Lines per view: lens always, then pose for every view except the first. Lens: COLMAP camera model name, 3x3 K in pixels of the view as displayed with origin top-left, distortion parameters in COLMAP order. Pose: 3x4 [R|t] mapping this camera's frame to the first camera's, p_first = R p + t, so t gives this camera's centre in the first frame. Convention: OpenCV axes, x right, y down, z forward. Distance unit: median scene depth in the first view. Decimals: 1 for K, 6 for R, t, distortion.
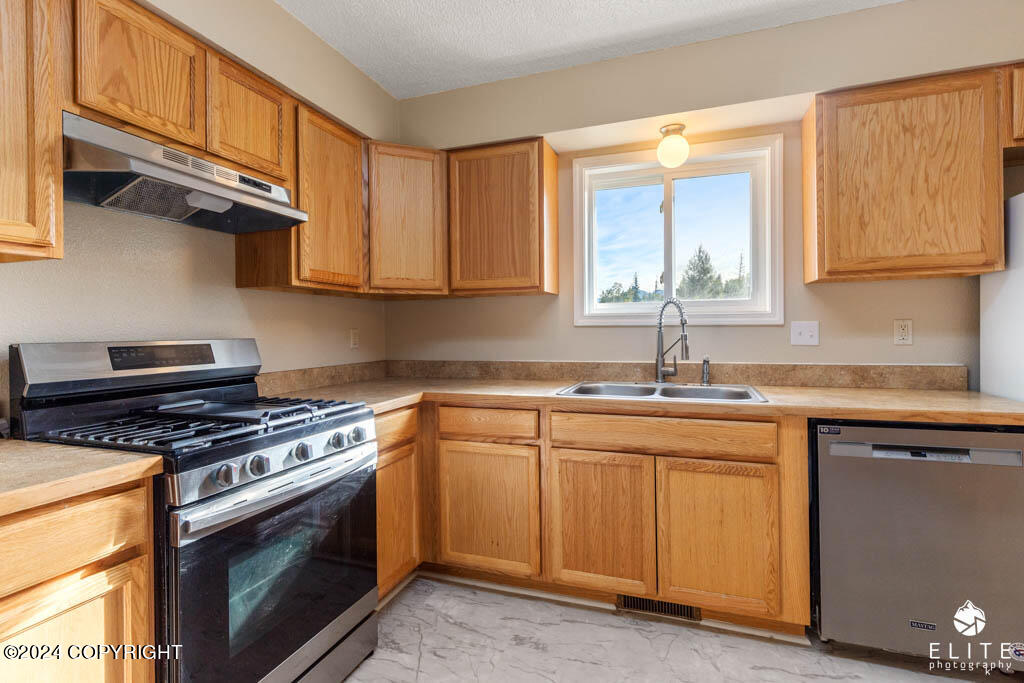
lens RADIAL K [[480.7, 0, 538.5], [0, 480.7, 329.5], [0, 0, 1]] dist [0.003659, -0.001971]
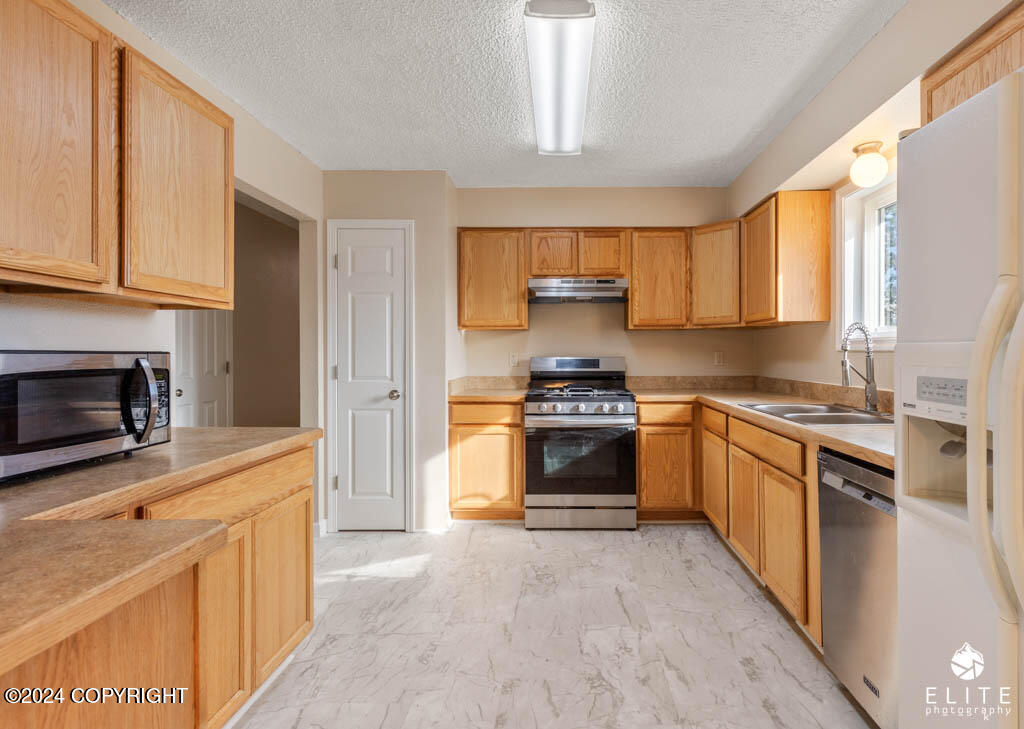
lens RADIAL K [[507.2, 0, 554.4], [0, 507.2, 352.5], [0, 0, 1]] dist [0.000787, -0.002037]
pose [[0.310445, 0.008538, -0.950553, 1.261043], [-0.000354, 0.999961, 0.008866, -0.017462], [0.950591, -0.002416, 0.310436, 0.111487]]
